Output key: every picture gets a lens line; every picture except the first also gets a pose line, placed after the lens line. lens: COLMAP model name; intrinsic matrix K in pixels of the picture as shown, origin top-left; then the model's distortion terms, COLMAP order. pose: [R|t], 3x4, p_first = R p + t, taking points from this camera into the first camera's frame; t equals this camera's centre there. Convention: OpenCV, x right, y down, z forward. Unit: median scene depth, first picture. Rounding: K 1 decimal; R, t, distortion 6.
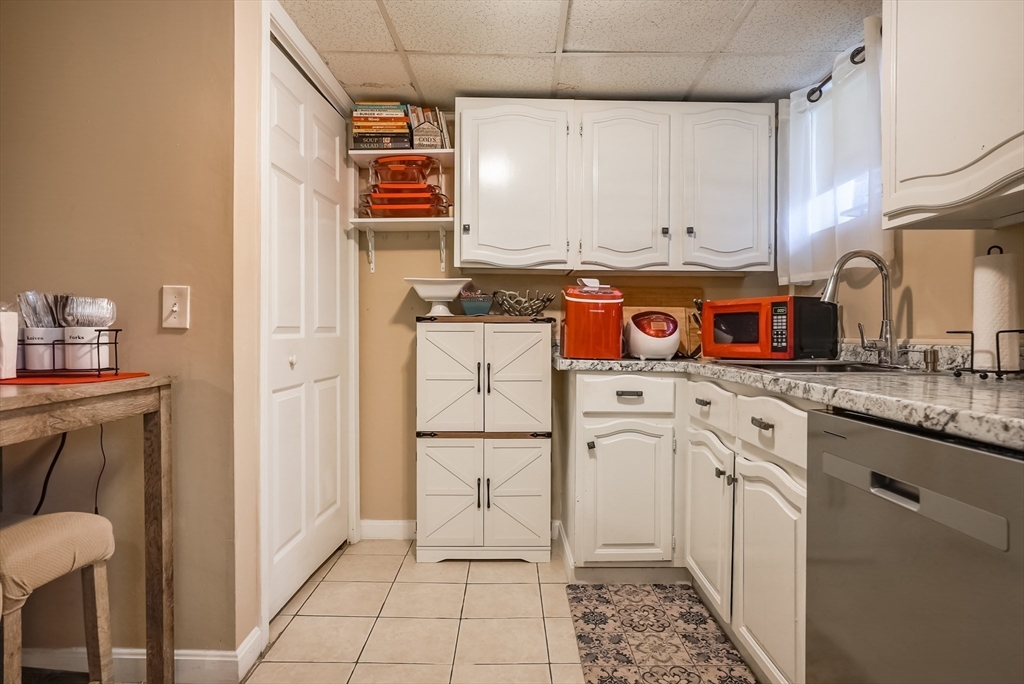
lens RADIAL K [[578.7, 0, 512.0], [0, 578.7, 342.0], [0, 0, 1]] dist [-0.030556, 0.001561]
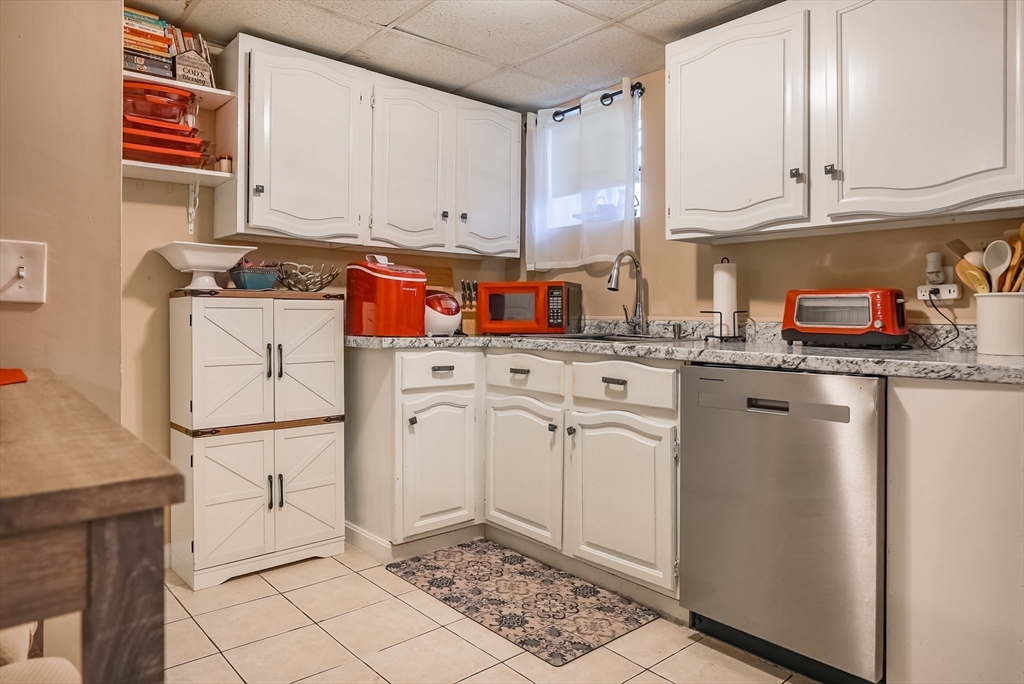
lens RADIAL K [[653.6, 0, 512.1], [0, 653.6, 320.0], [0, 0, 1]] dist [-0.020713, 0.002729]
pose [[0.755354, -0.004590, 0.655301, -0.459250], [0.003709, 0.999989, 0.002729, -0.001808], [-0.655306, 0.000369, 0.755363, 0.012749]]
